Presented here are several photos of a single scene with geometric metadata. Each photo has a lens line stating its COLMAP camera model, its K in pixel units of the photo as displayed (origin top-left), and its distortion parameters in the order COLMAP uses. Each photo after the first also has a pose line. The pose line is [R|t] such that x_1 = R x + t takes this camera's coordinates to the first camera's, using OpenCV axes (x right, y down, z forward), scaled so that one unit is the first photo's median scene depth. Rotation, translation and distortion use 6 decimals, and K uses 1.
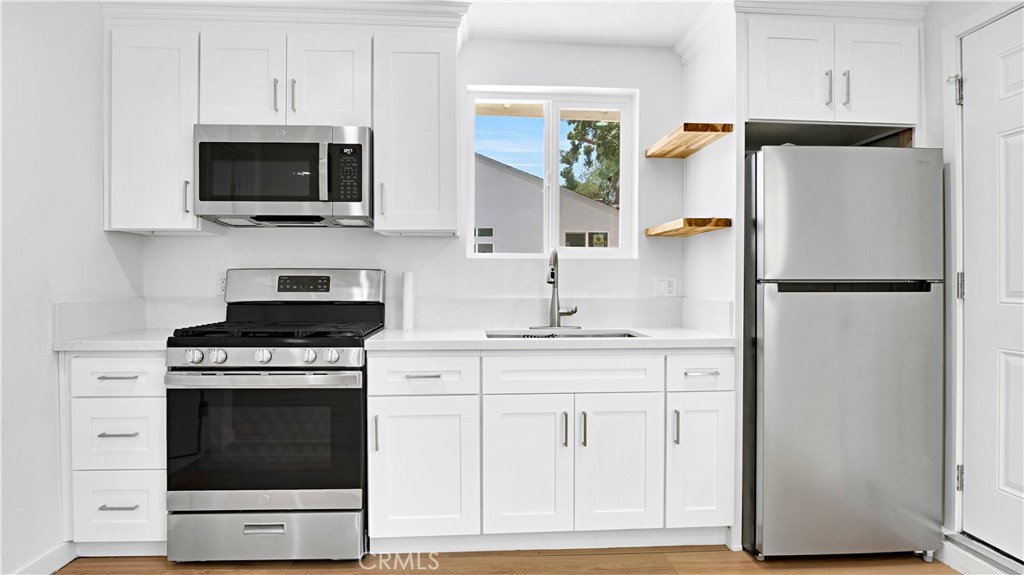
lens RADIAL K [[586.7, 0, 512.0], [0, 586.7, 287.5], [0, 0, 1]] dist [-0.023582, -0.000744]
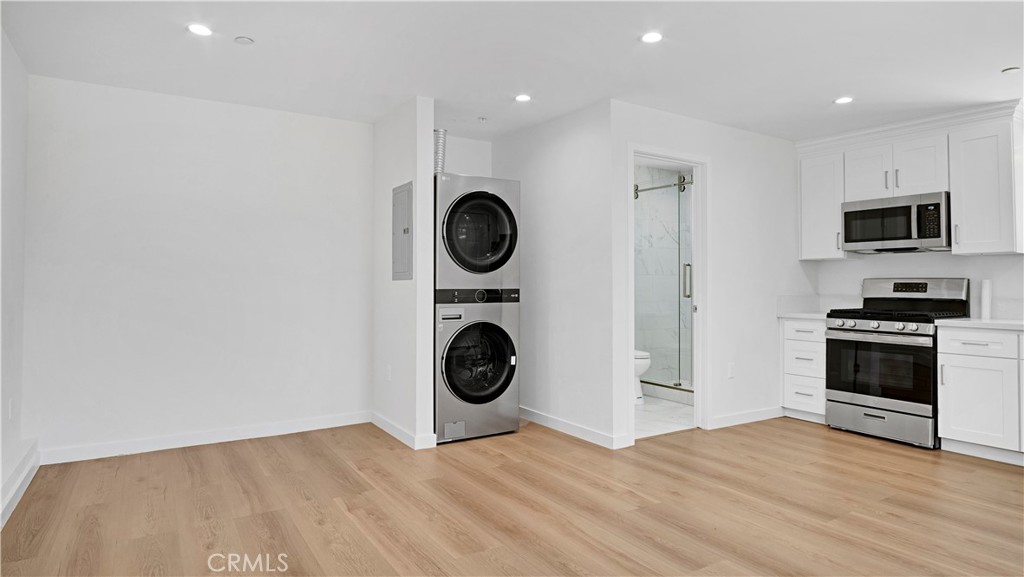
lens RADIAL K [[590.6, 0, 504.7], [0, 590.6, 266.9], [0, 0, 1]] dist [-0.020985, 0.000383]
pose [[0.460327, -0.025441, -0.887385, 0.653944], [-0.016724, 0.999163, -0.037321, 0.018625], [0.887592, 0.032020, 0.459516, -0.867218]]
